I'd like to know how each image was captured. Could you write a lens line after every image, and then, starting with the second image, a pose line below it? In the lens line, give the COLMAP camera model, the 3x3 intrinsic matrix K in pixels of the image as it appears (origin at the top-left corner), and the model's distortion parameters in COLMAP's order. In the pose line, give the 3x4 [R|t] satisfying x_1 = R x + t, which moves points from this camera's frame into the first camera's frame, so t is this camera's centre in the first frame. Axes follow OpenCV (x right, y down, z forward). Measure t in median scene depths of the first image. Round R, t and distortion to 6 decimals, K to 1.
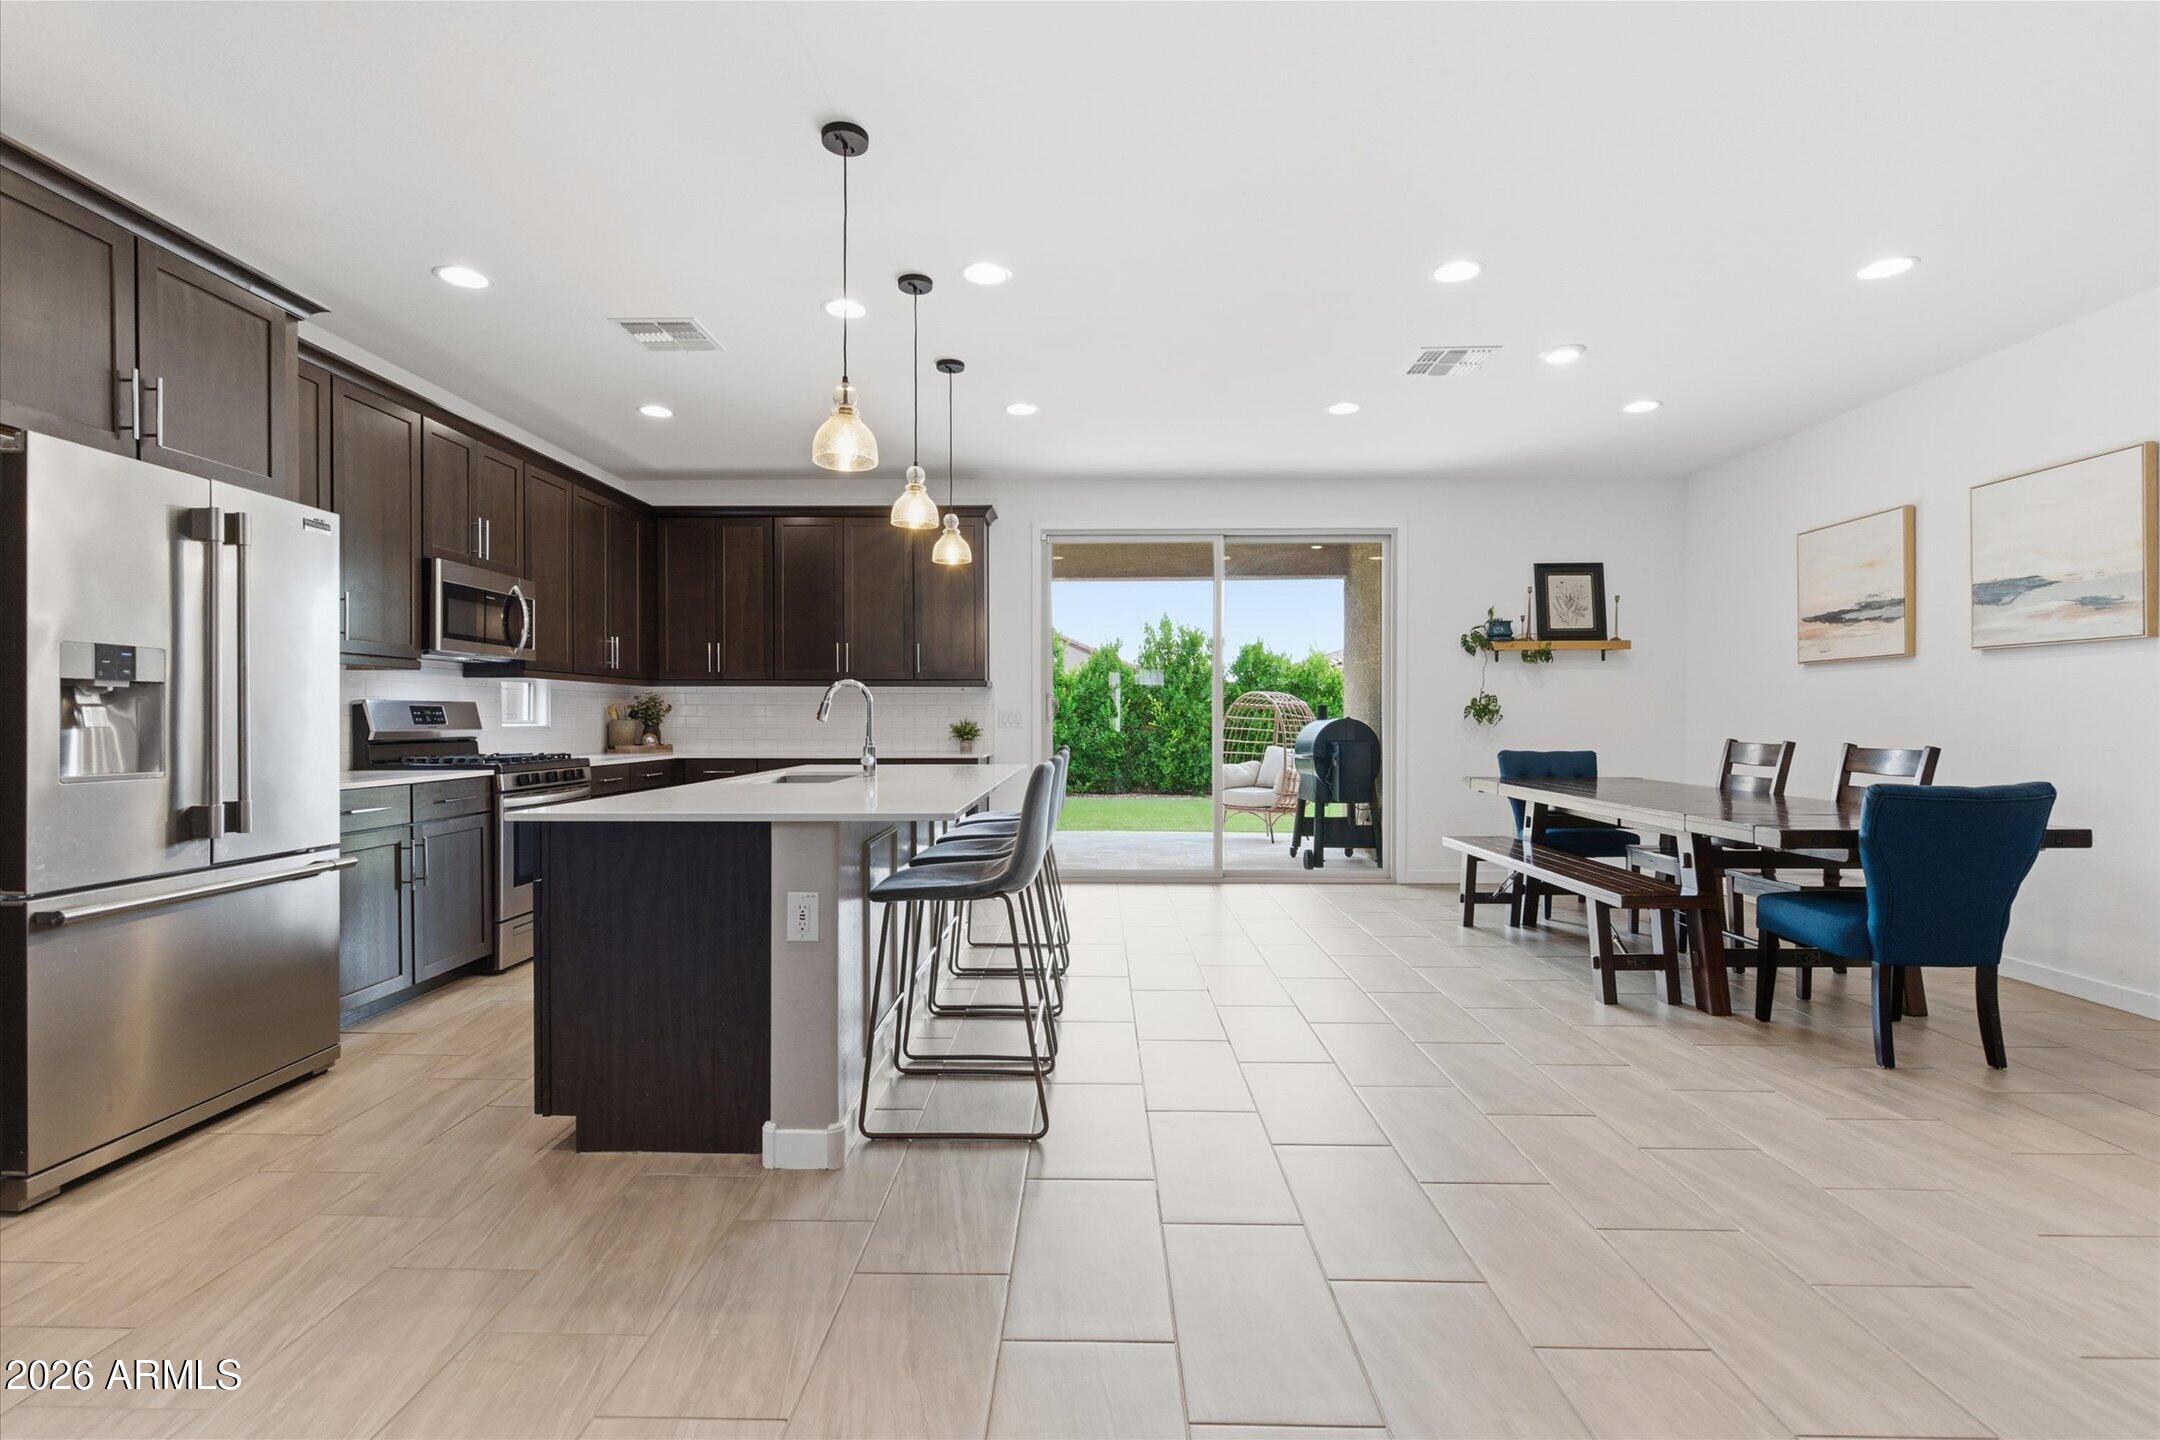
lens RADIAL K [[979.9, 0, 1084.0], [0, 979.9, 726.3], [0, 0, 1]] dist [-0.001146, -0.001131]
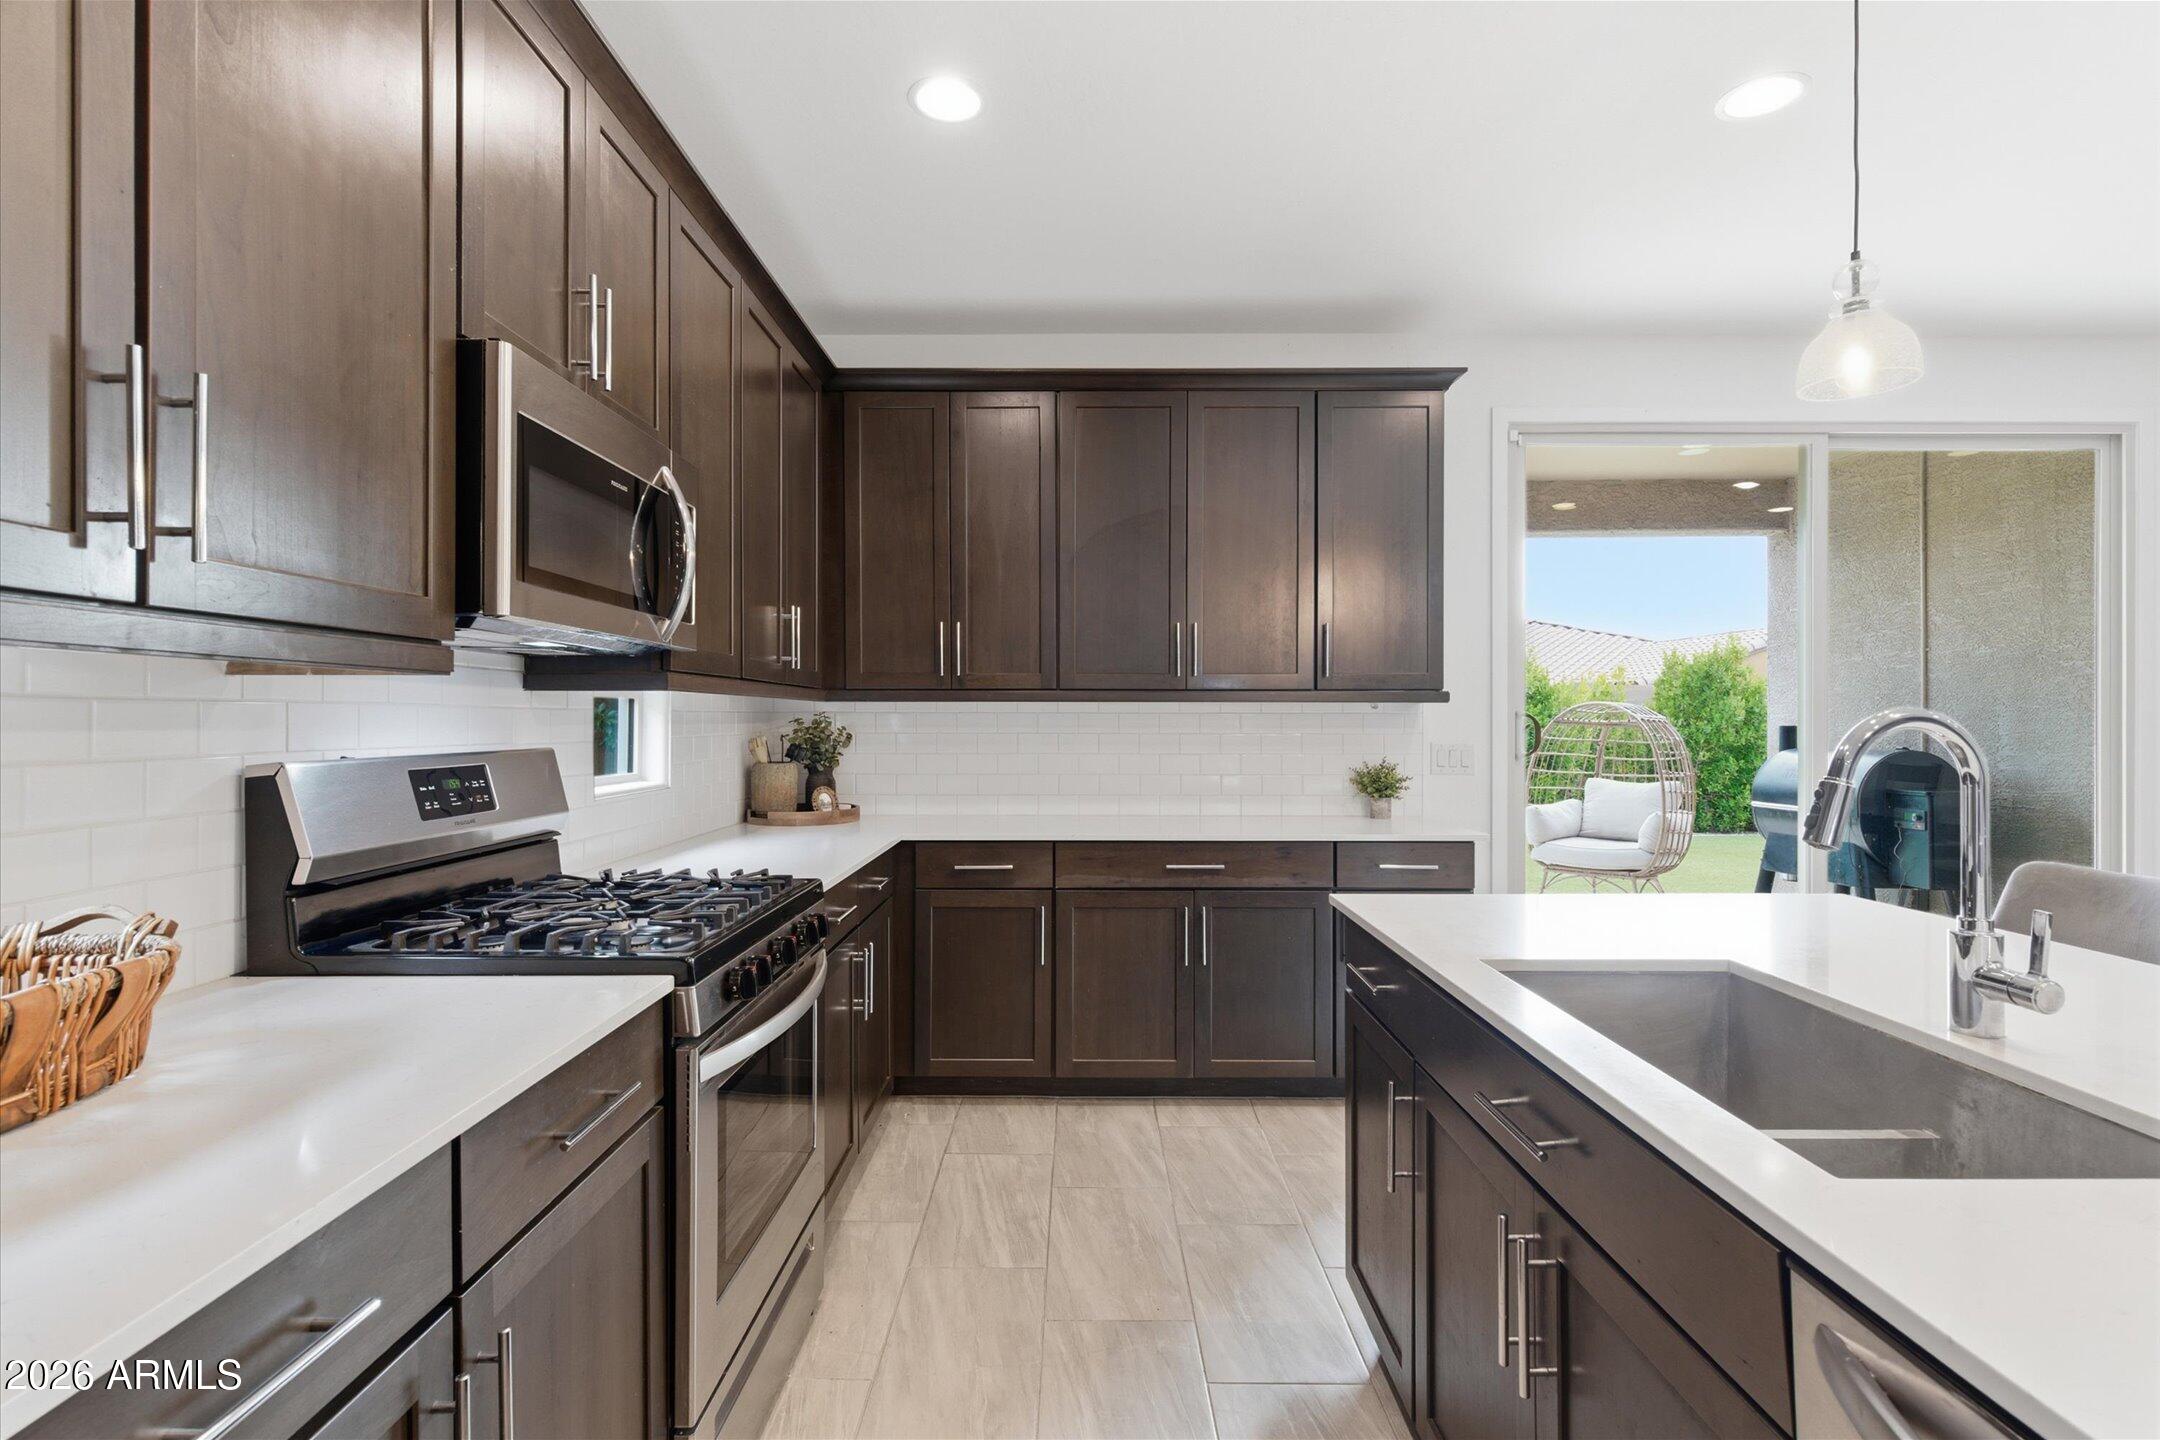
lens RADIAL K [[1031.2, 0, 1078.7], [0, 1031.2, 721.5], [0, 0, 1]] dist [-0.002957, -0.001450]
pose [[0.999971, 0.000699, 0.007568, -0.452417], [-0.000650, 0.999979, -0.006417, -0.038213], [-0.007572, 0.006412, 0.999951, 0.627921]]
